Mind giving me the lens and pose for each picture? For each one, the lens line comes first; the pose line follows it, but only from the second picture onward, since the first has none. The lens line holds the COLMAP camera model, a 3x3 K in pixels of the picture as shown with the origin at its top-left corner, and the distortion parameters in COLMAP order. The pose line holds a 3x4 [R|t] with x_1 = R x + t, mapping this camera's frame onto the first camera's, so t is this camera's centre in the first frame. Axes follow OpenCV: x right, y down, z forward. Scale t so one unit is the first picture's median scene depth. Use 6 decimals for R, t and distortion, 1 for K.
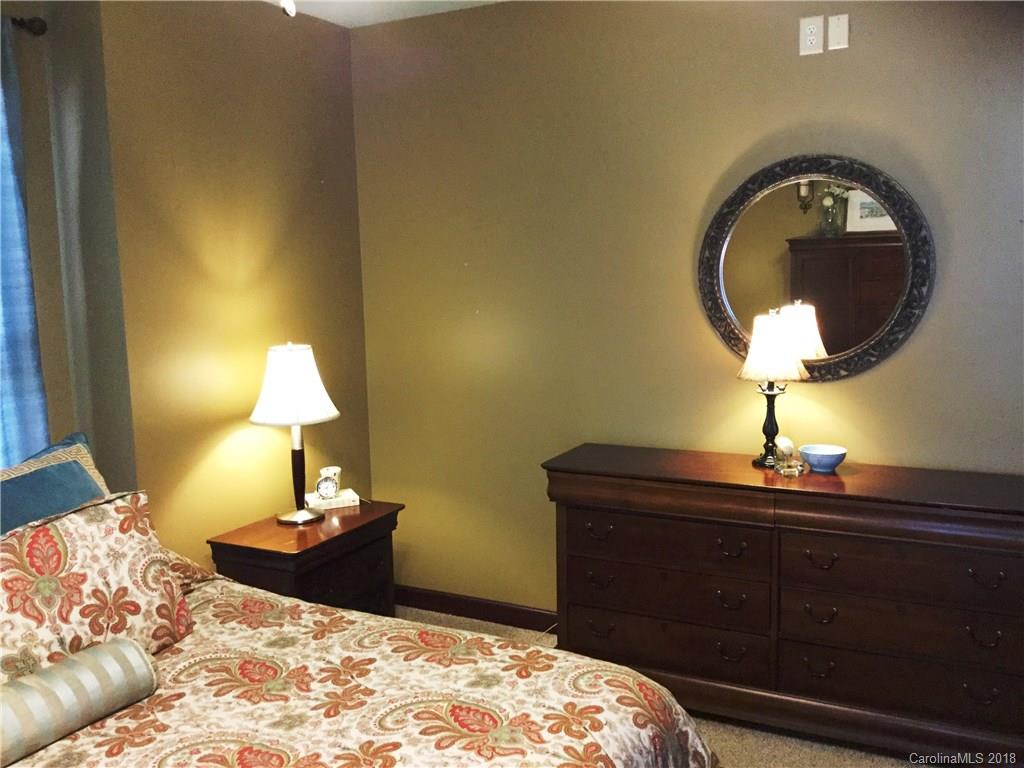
lens RADIAL K [[924.9, 0, 514.7], [0, 924.9, 382.3], [0, 0, 1]] dist [0.105449, -0.183465]
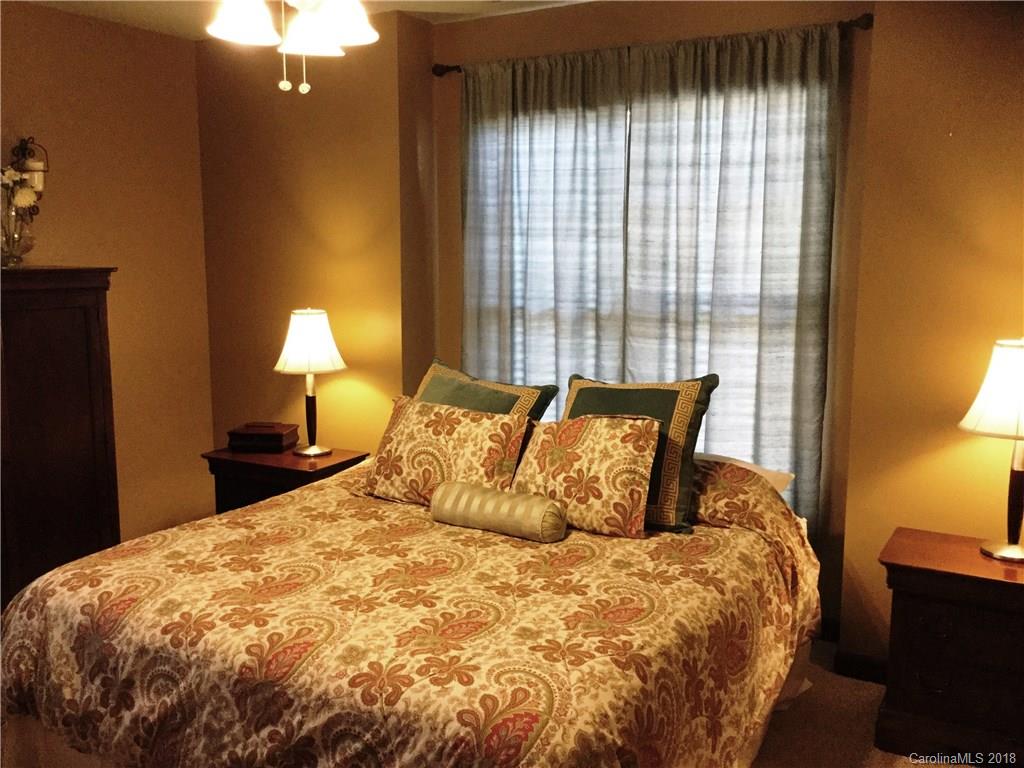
lens RADIAL K [[924.9, 0, 514.5], [0, 924.9, 383.7], [0, 0, 1]] dist [0.105449, -0.183465]
pose [[-0.054519, 0.165961, -0.984624, 0.932795], [-0.128959, 0.976662, 0.171760, -0.136156], [0.990150, 0.136340, -0.031844, 0.934278]]
